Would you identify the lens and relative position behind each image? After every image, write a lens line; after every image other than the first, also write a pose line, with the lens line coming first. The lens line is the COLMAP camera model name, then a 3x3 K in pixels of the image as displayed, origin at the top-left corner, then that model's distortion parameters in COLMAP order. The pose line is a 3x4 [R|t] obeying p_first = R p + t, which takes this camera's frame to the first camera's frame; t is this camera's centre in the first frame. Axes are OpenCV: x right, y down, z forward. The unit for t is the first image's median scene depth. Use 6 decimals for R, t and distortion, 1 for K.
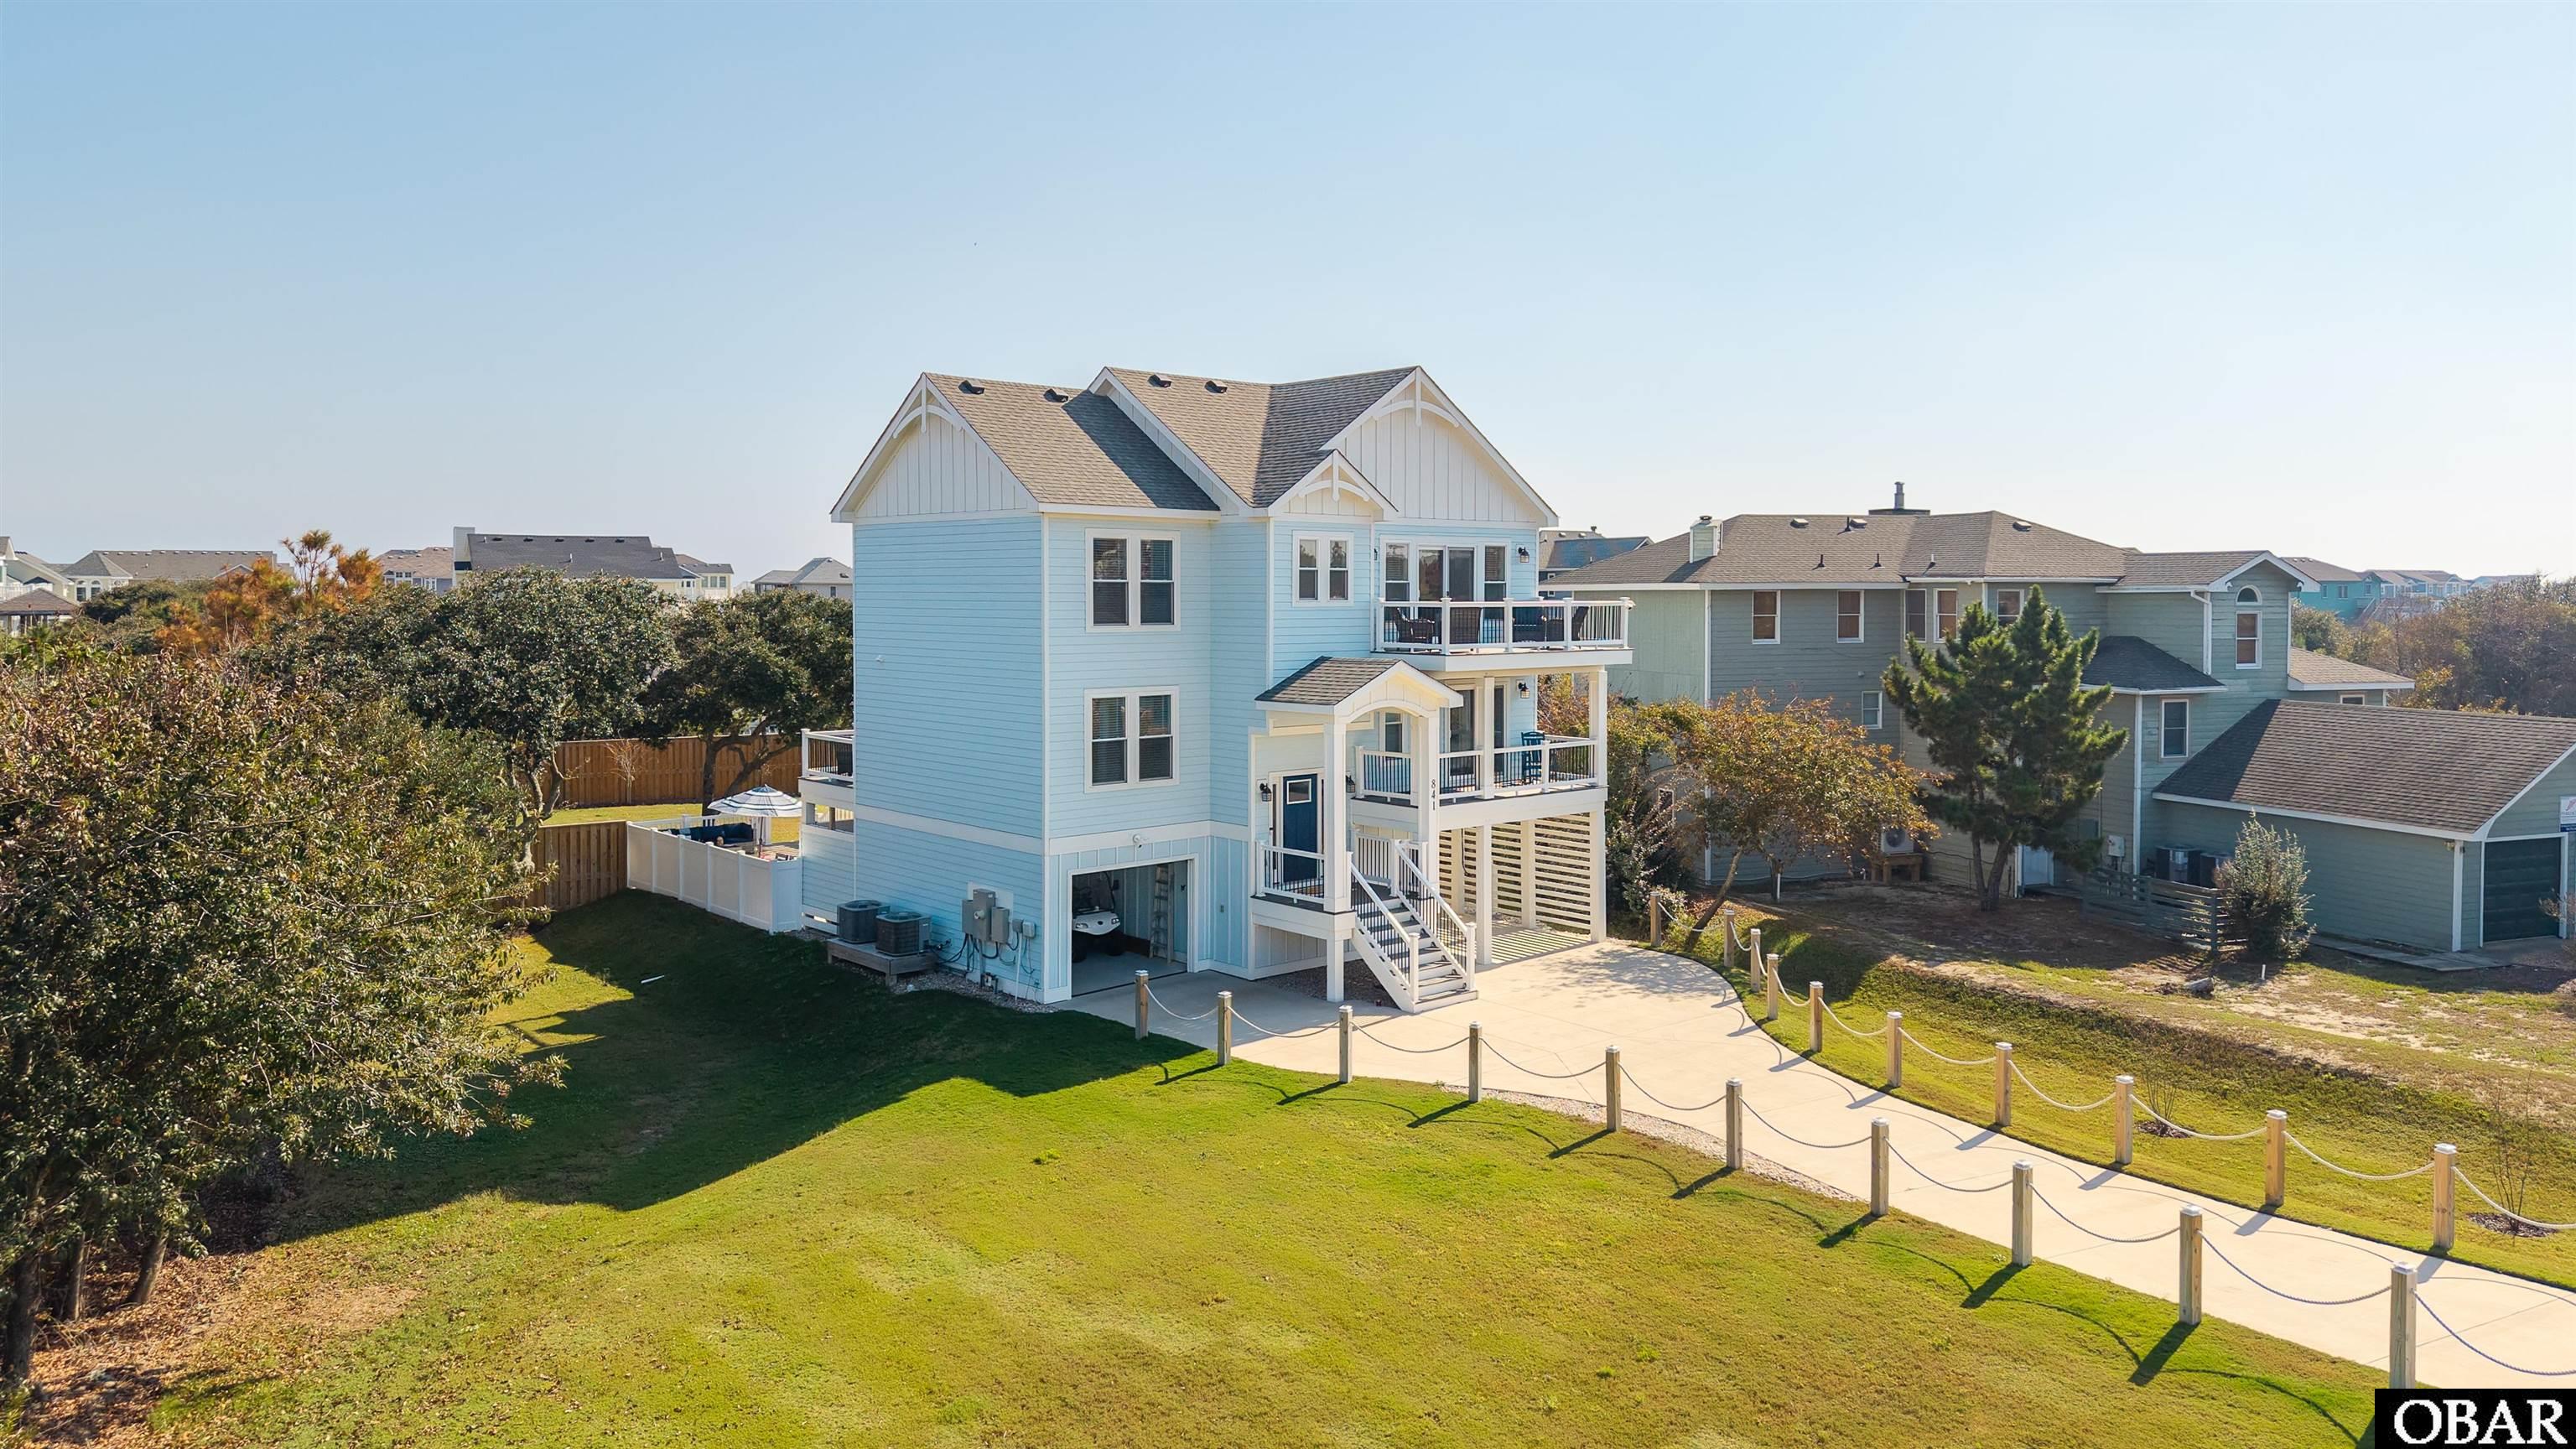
lens RADIAL K [[1783.4, 0, 1307.5], [0, 1783.4, 615.3], [0, 0, 1]] dist [0.023718, -0.014580]
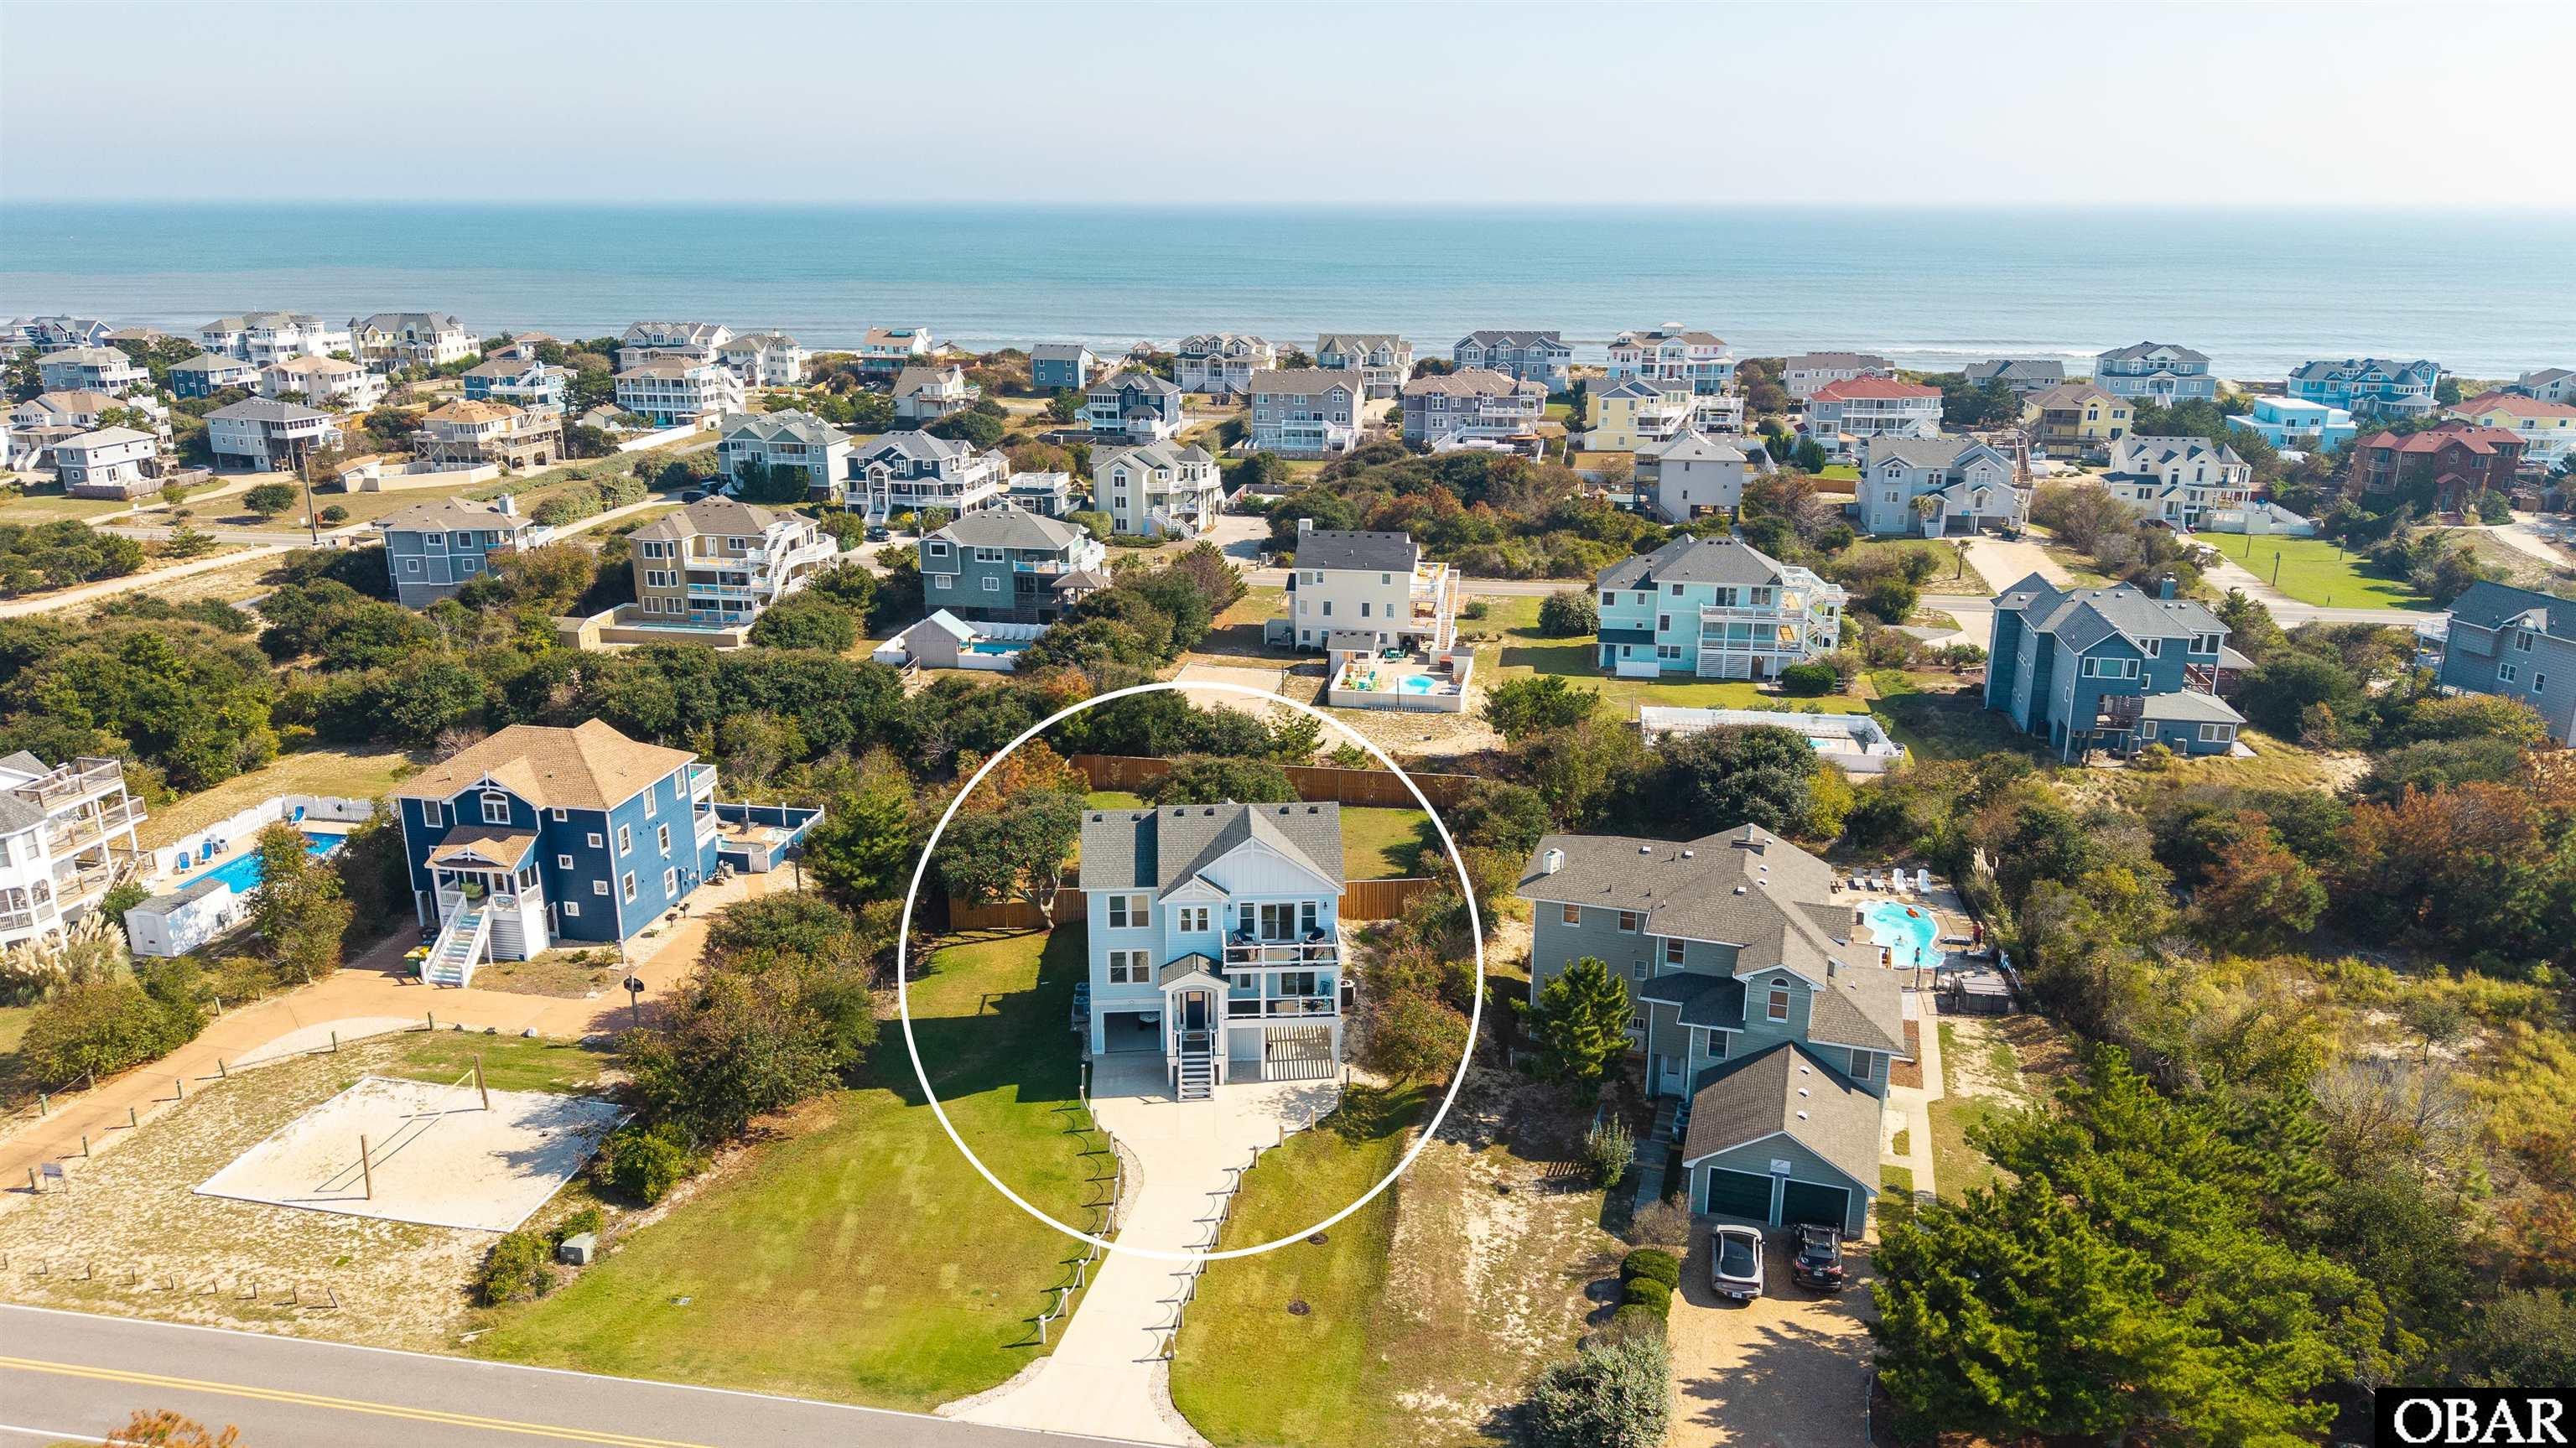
lens RADIAL K [[1783.3, 0, 1285.7], [0, 1783.3, 709.6], [0, 0, 1]] dist [0.023718, -0.014580]
pose [[0.770460, 0.180205, -0.611488, 1.571283], [-0.006209, 0.961290, 0.275469, -0.991417], [0.637458, -0.208441, 0.741755, -0.704247]]
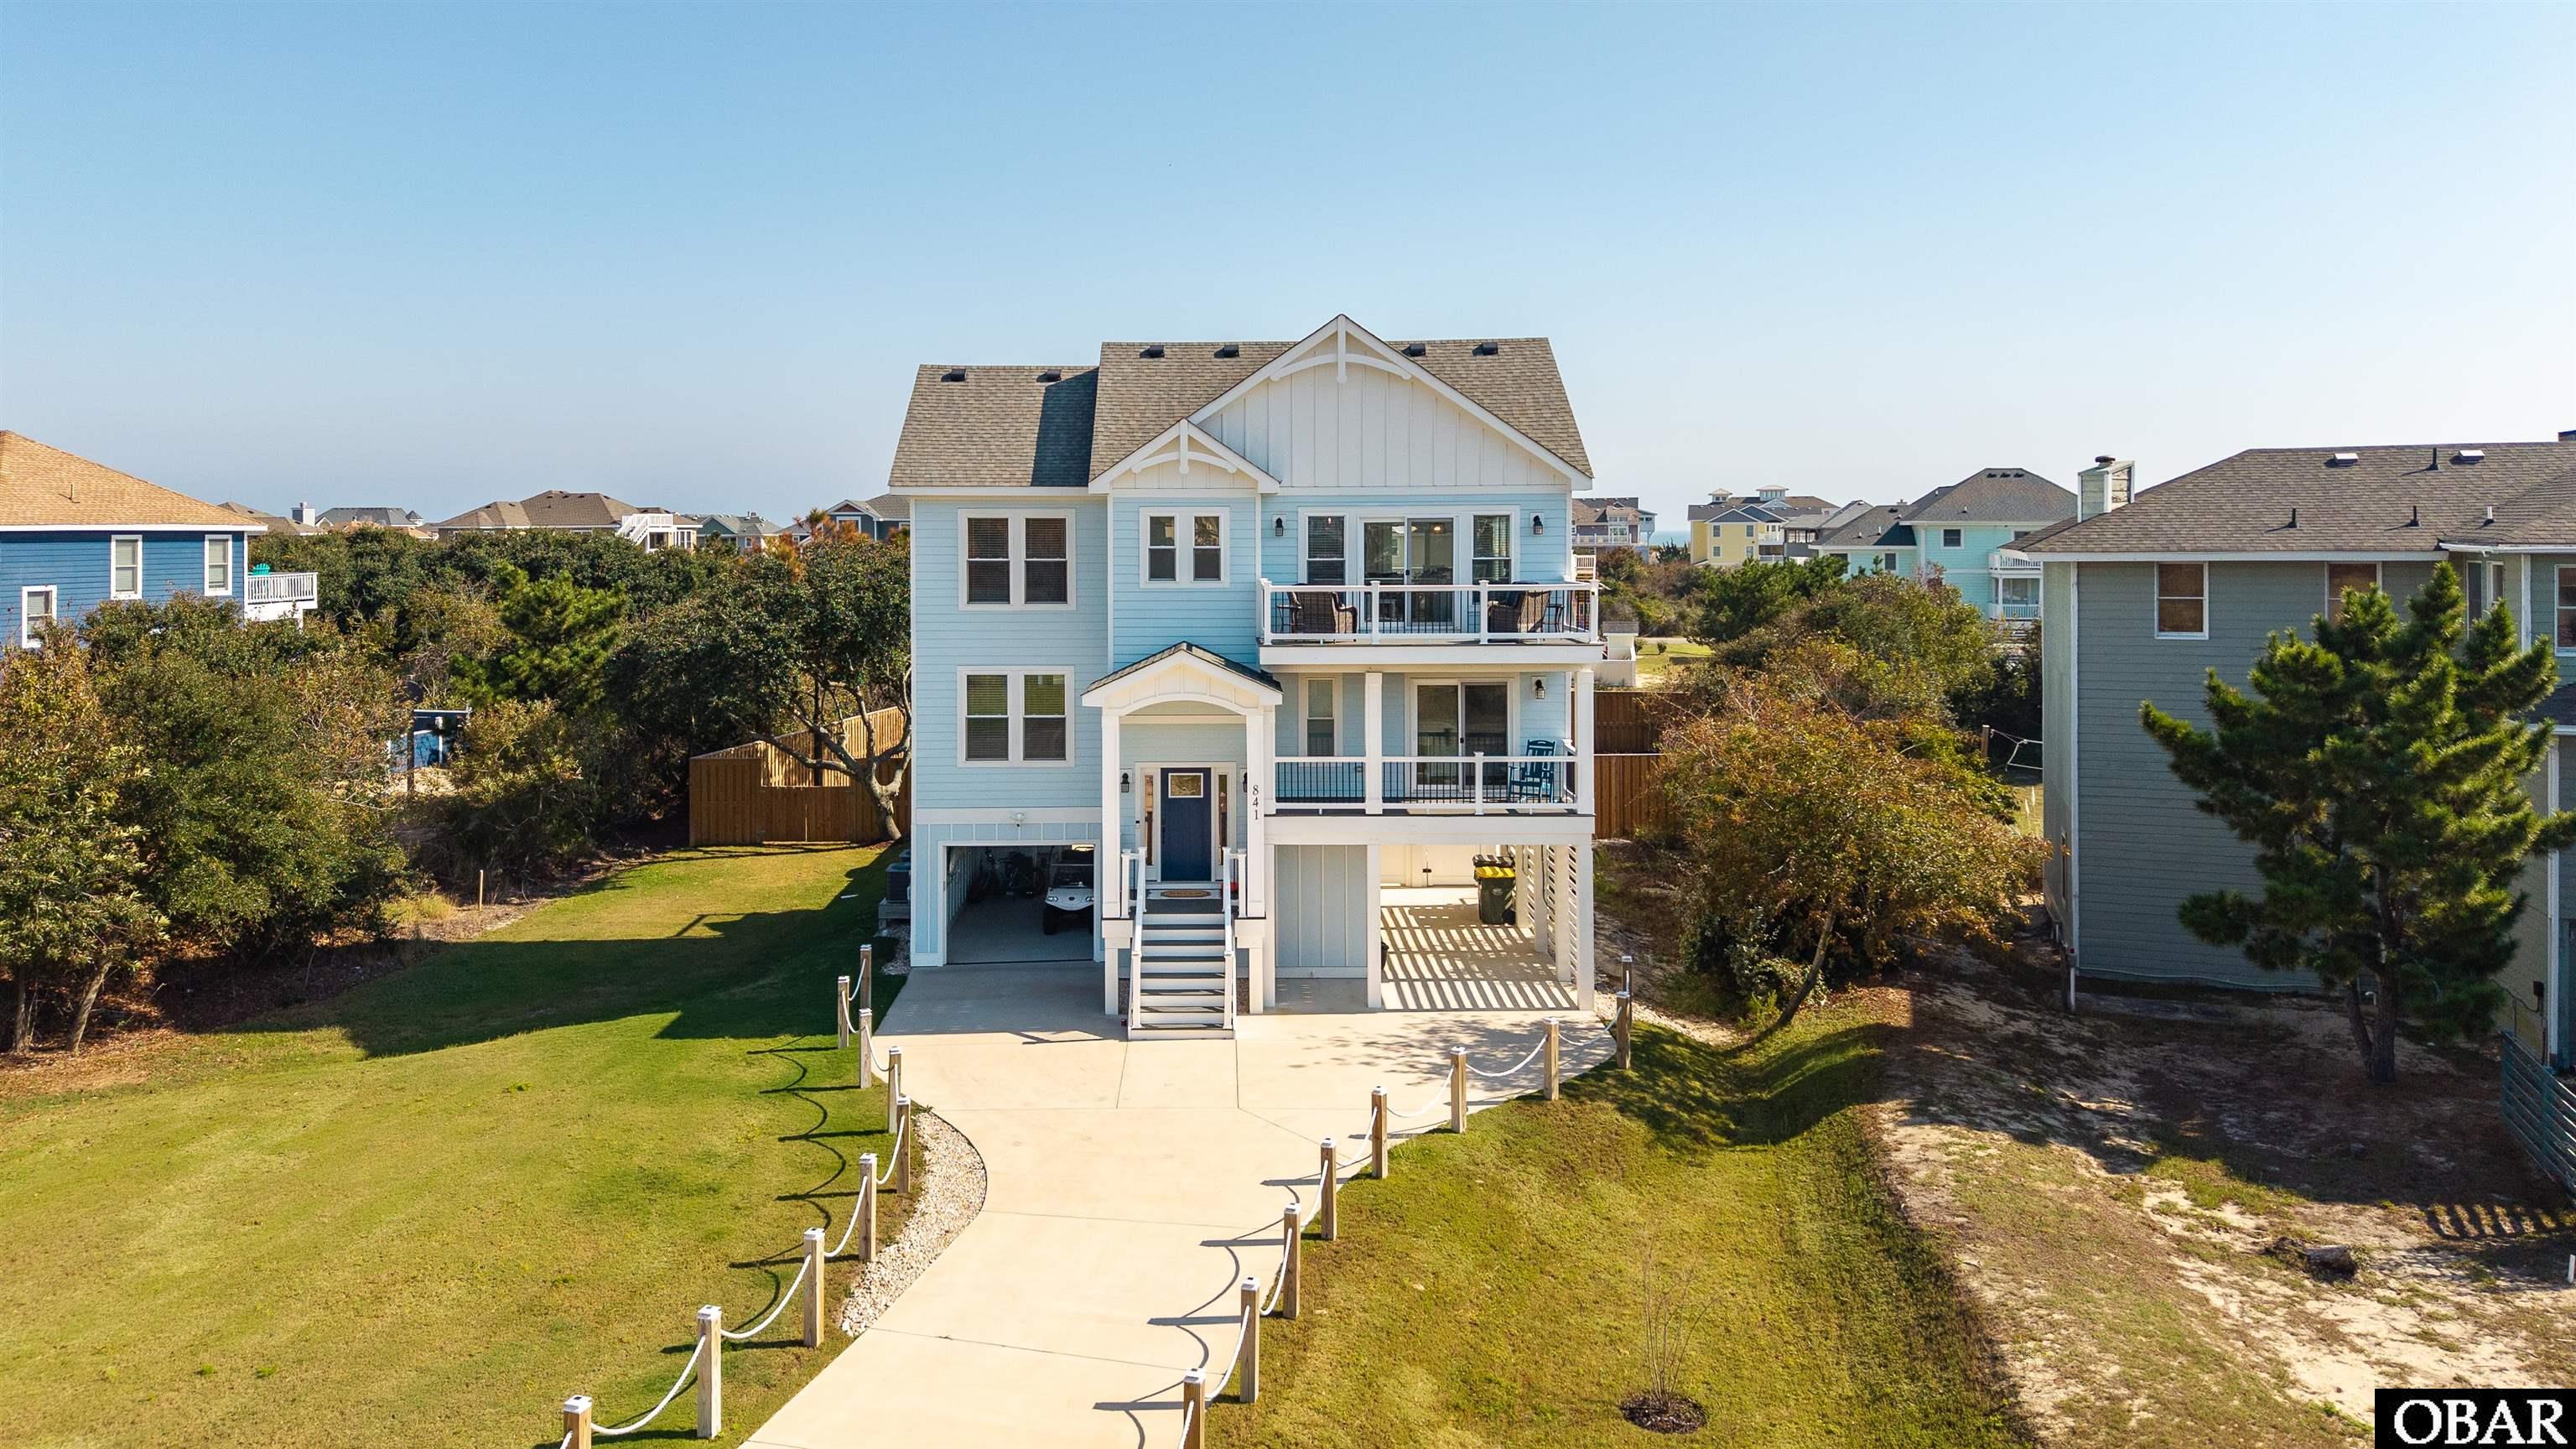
lens RADIAL K [[1783.4, 0, 1212.0], [0, 1783.4, 552.5], [0, 0, 1]] dist [0.023718, -0.014580]
pose [[0.734206, 0.003072, -0.678919, 0.644088], [-0.003997, 0.999992, 0.000202, -0.023350], [0.678915, 0.002565, 0.734213, 0.327432]]
